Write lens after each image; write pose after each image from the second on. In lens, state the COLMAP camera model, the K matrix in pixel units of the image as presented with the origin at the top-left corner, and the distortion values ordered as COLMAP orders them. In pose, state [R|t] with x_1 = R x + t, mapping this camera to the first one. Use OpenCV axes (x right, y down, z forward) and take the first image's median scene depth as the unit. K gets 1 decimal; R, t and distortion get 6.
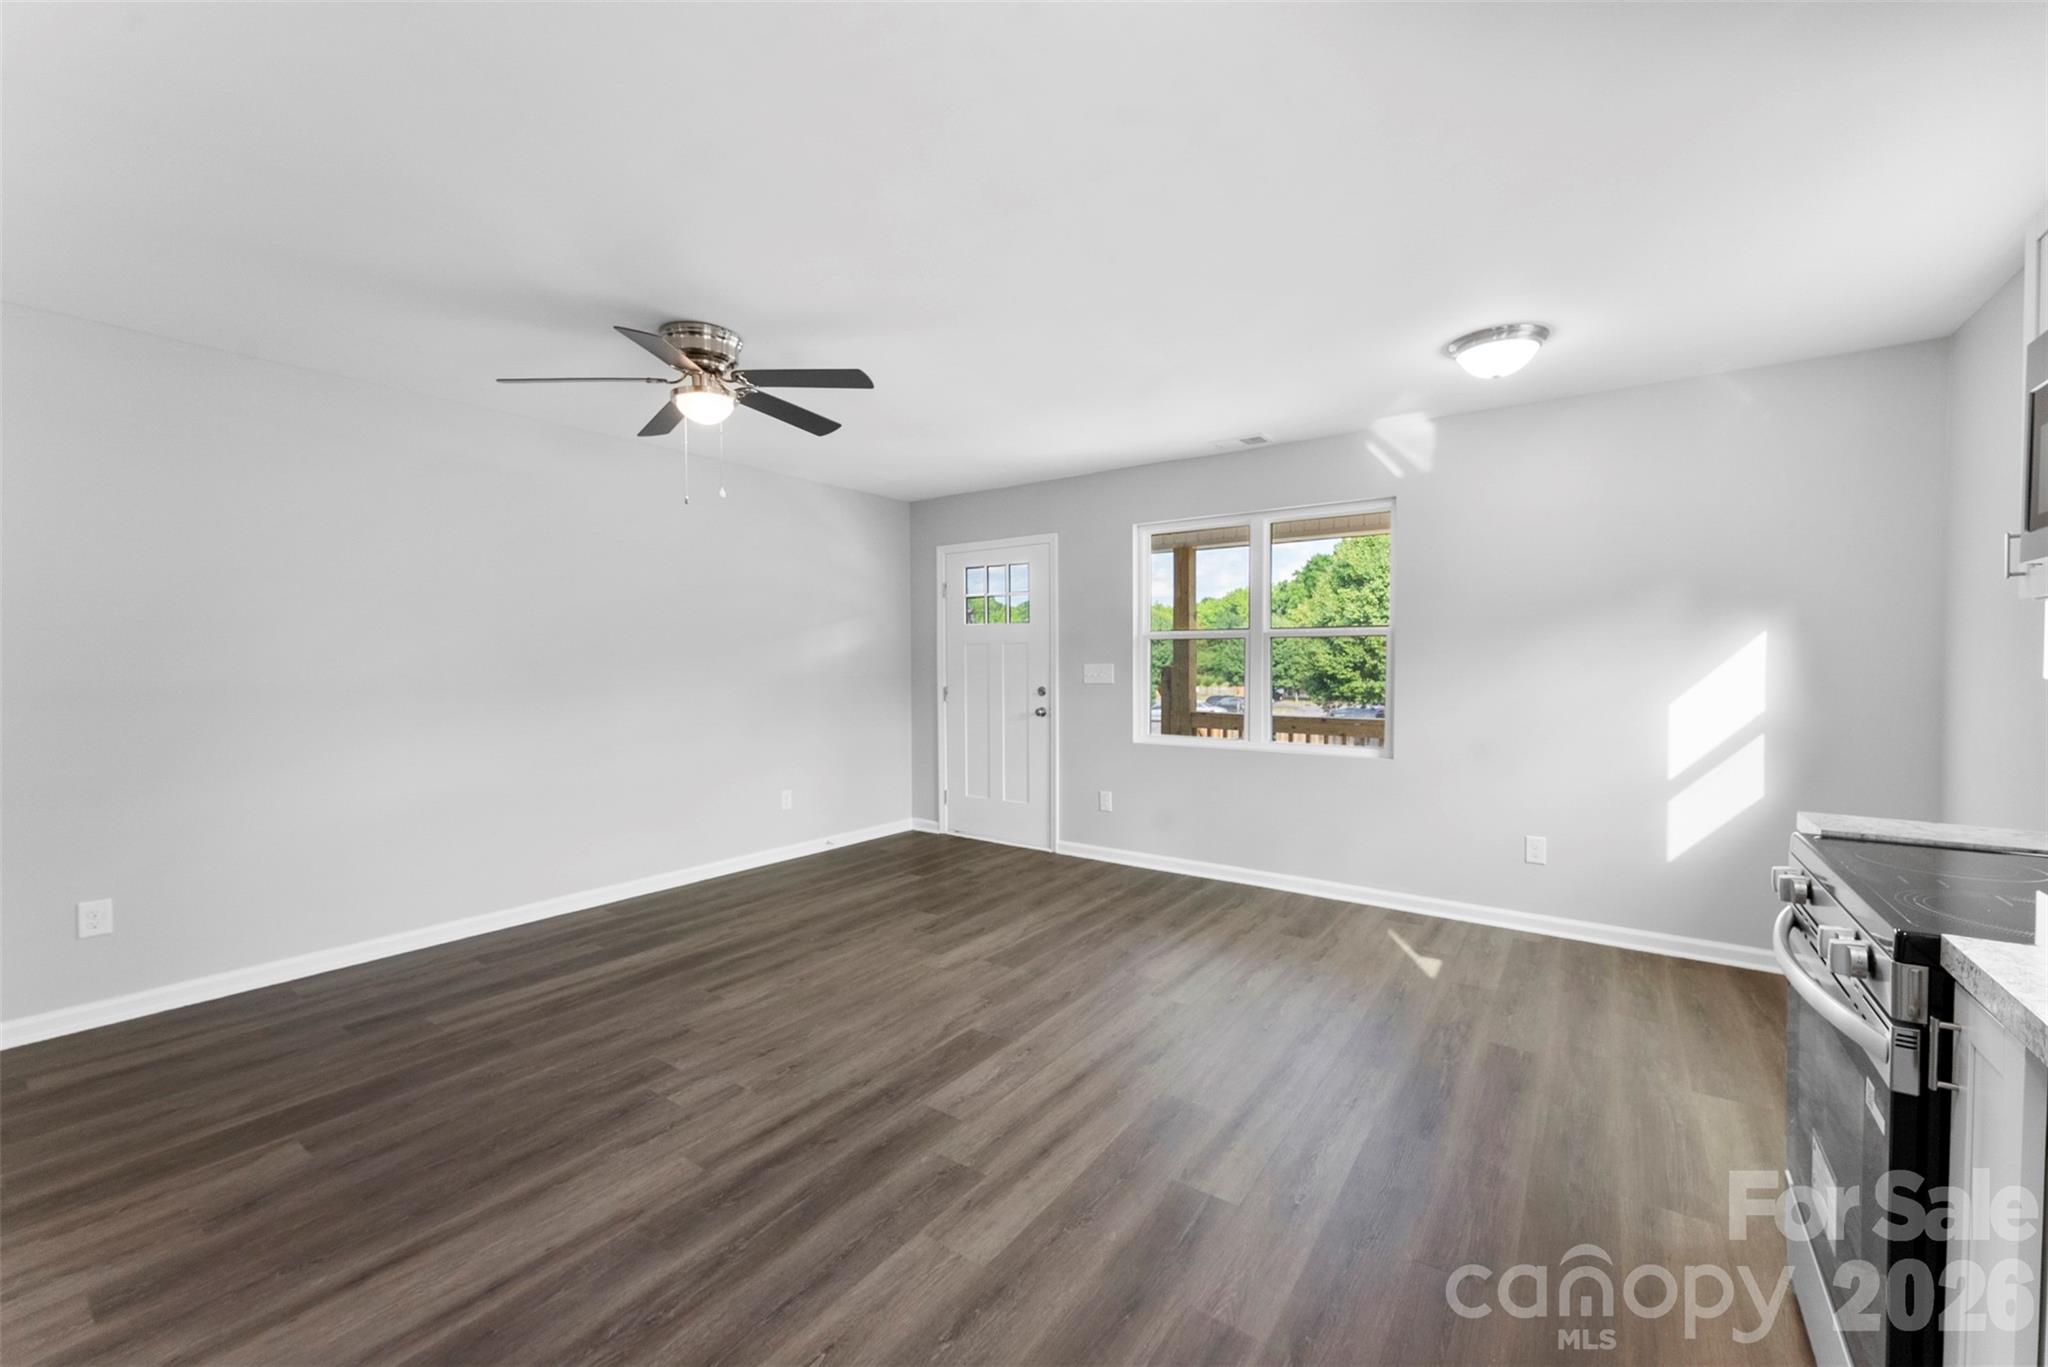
lens RADIAL K [[819.0, 0, 1021.2], [0, 819.0, 675.5], [0, 0, 1]] dist [0.001030, -0.000197]
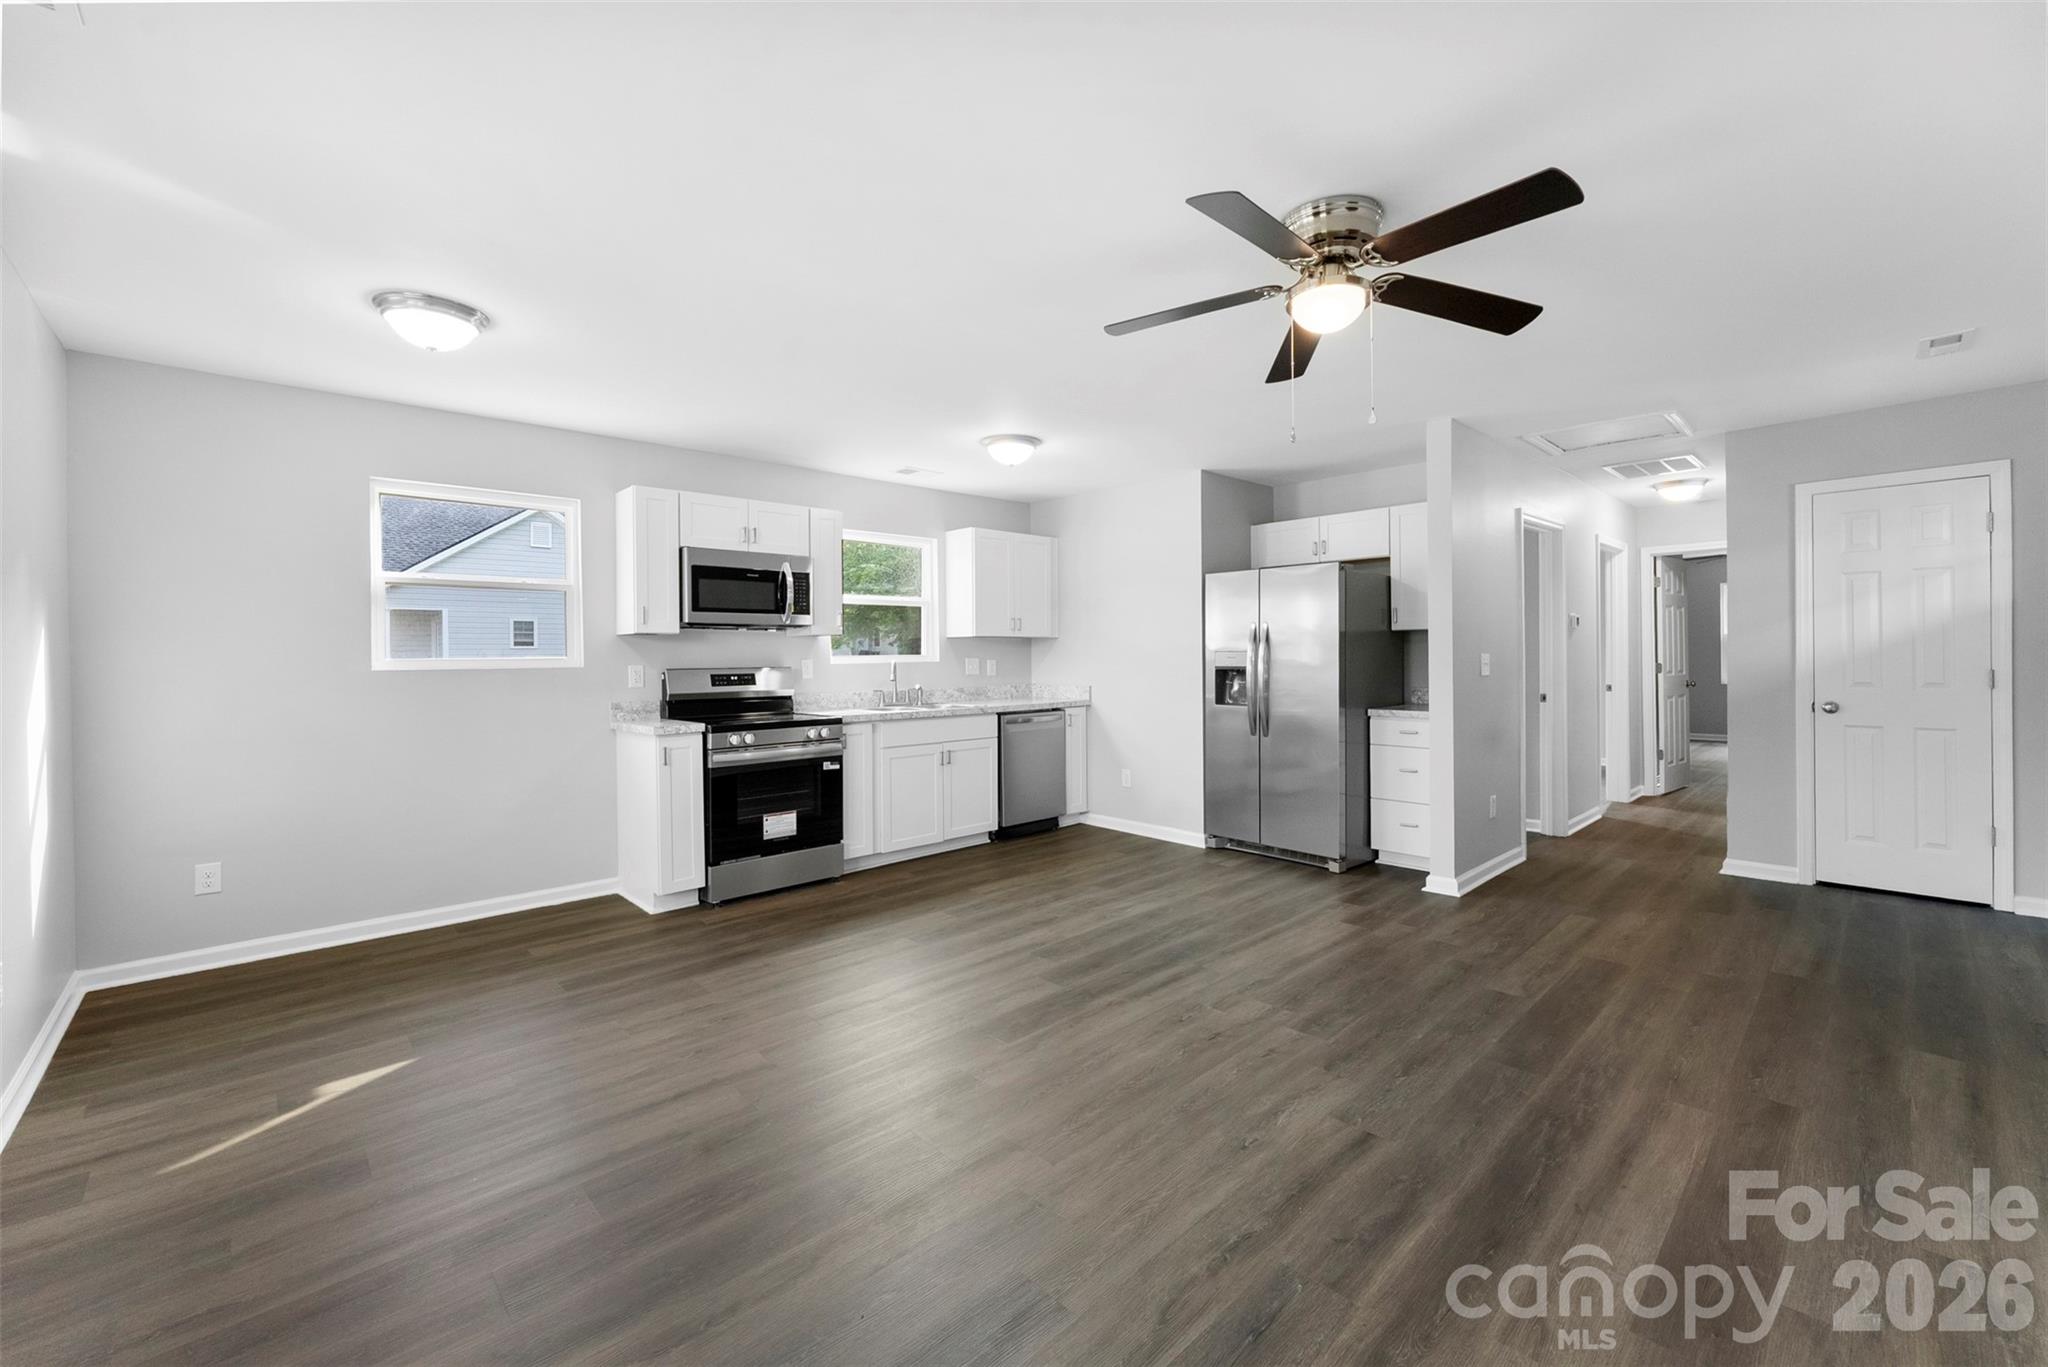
lens RADIAL K [[827.9, 0, 1028.0], [0, 827.9, 657.7], [0, 0, 1]] dist [-0.000136, -0.000131]
pose [[-0.981703, 0.012113, 0.190032, -0.227568], [0.016547, 0.999626, 0.021762, -0.024372], [-0.189697, 0.024509, -0.981537, 1.626198]]
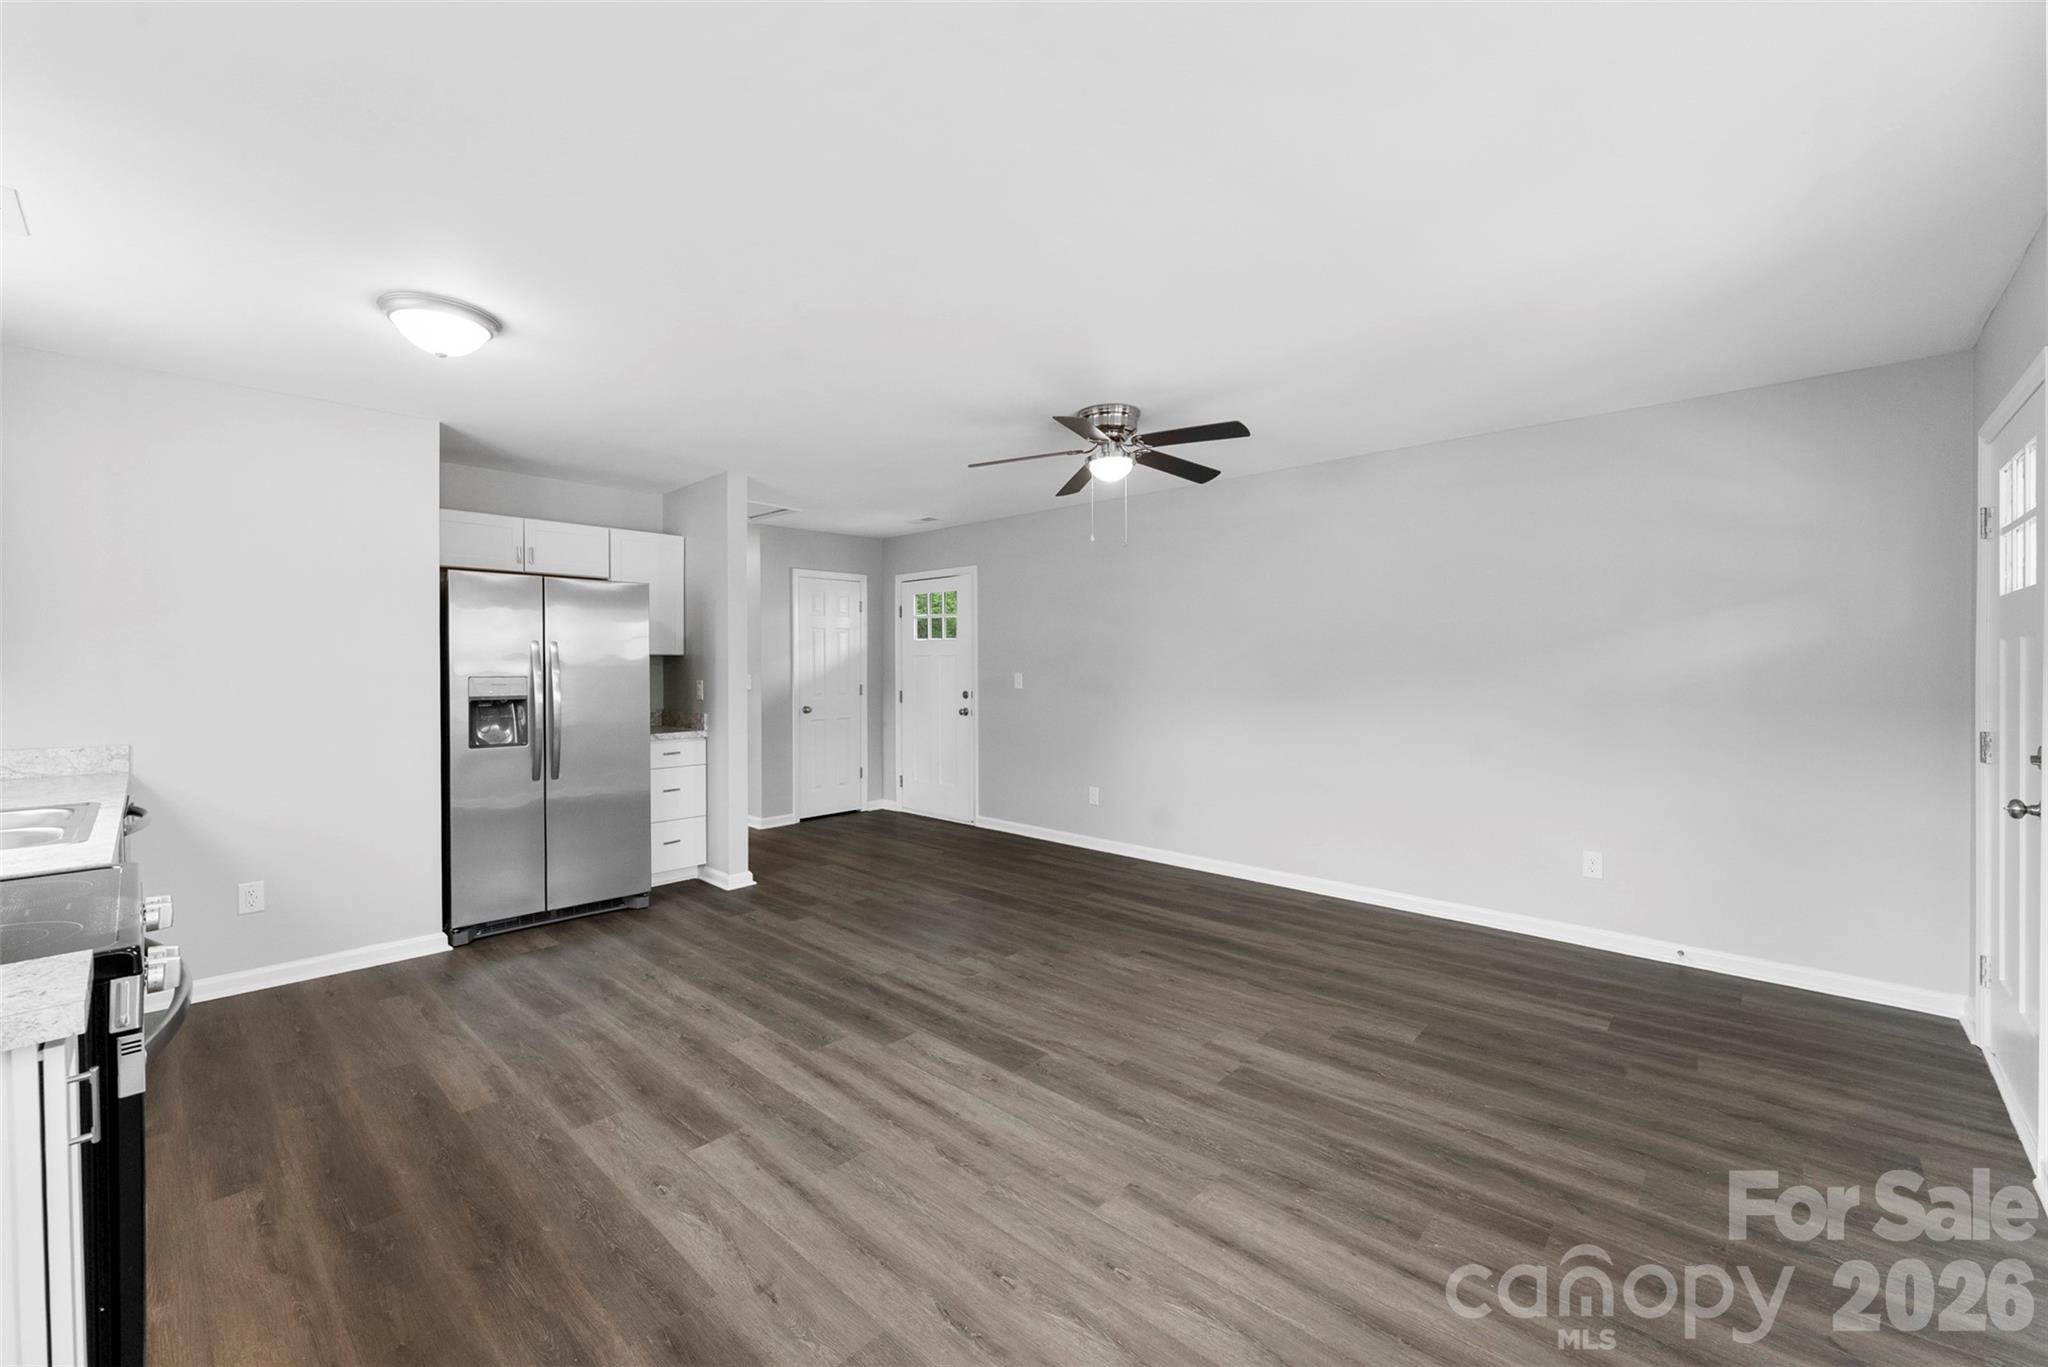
lens RADIAL K [[819.0, 0, 1021.2], [0, 819.0, 675.5], [0, 0, 1]] dist [0.001030, -0.000197]
pose [[-0.127197, 0.017042, -0.991731, 0.769013], [-0.016522, 0.999677, 0.019297, -0.032240], [0.991740, 0.018839, -0.126874, 0.921624]]
